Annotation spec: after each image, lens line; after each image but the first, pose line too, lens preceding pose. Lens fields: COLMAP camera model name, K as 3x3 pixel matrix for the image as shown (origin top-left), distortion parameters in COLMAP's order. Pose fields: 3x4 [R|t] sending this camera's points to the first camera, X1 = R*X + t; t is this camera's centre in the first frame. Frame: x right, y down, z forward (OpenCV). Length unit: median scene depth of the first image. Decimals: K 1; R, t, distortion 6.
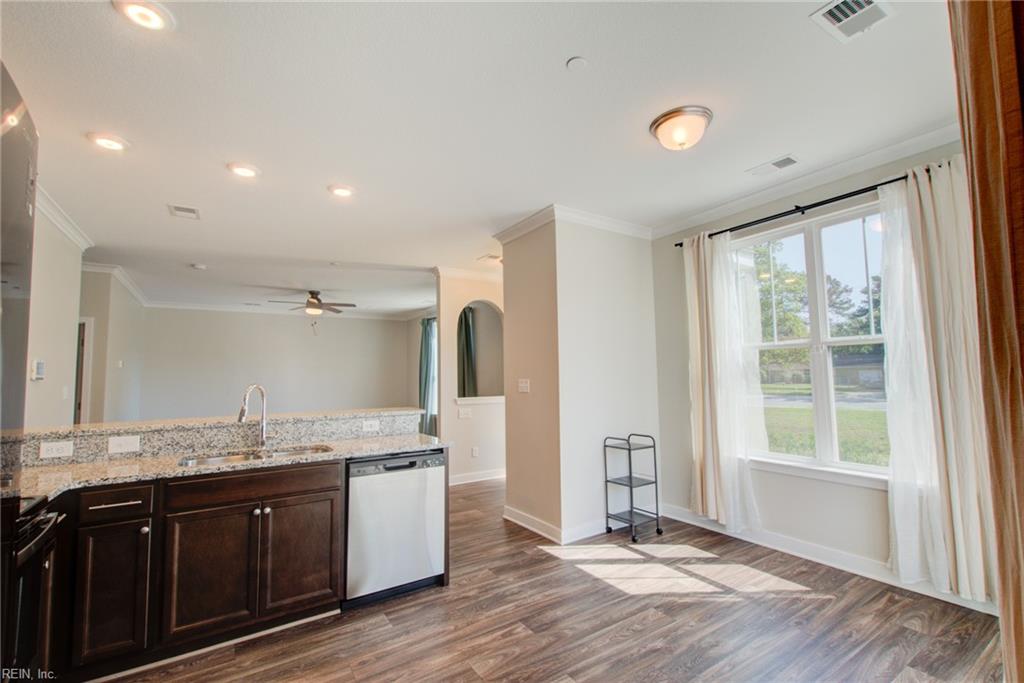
lens RADIAL K [[439.5, 0, 516.4], [0, 439.5, 345.4], [0, 0, 1]] dist [-0.000116, -0.001481]
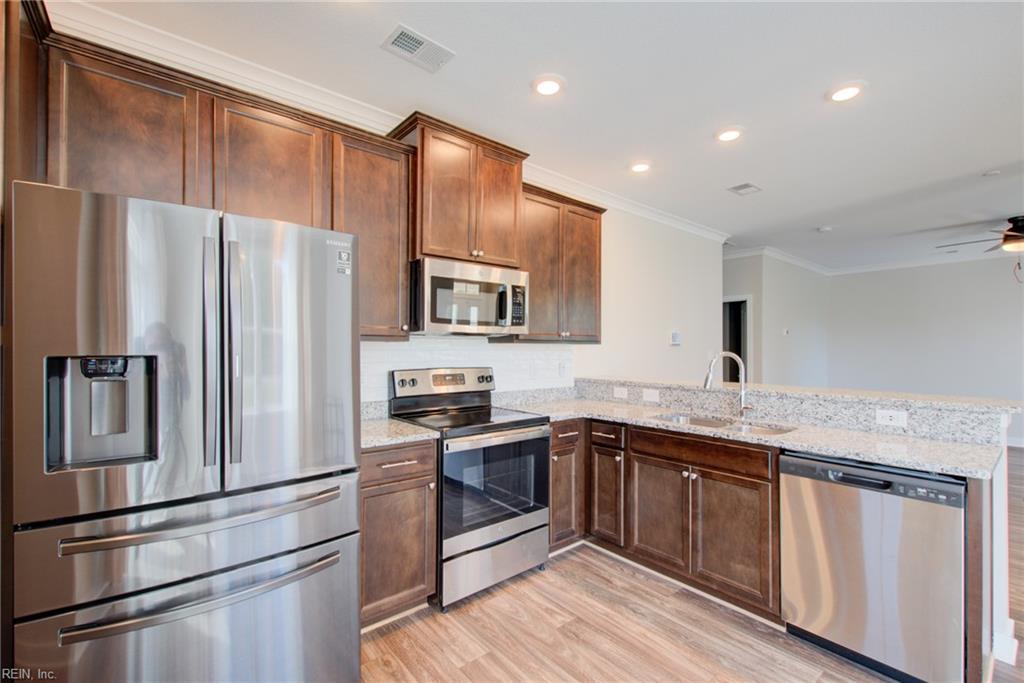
lens RADIAL K [[439.5, 0, 514.5], [0, 439.5, 346.3], [0, 0, 1]] dist [-0.000116, -0.001481]
pose [[0.111120, 0.012354, -0.993730, 0.360585], [0.067310, 0.997533, 0.019927, 0.025686], [0.991525, -0.069102, 0.110014, 0.456631]]
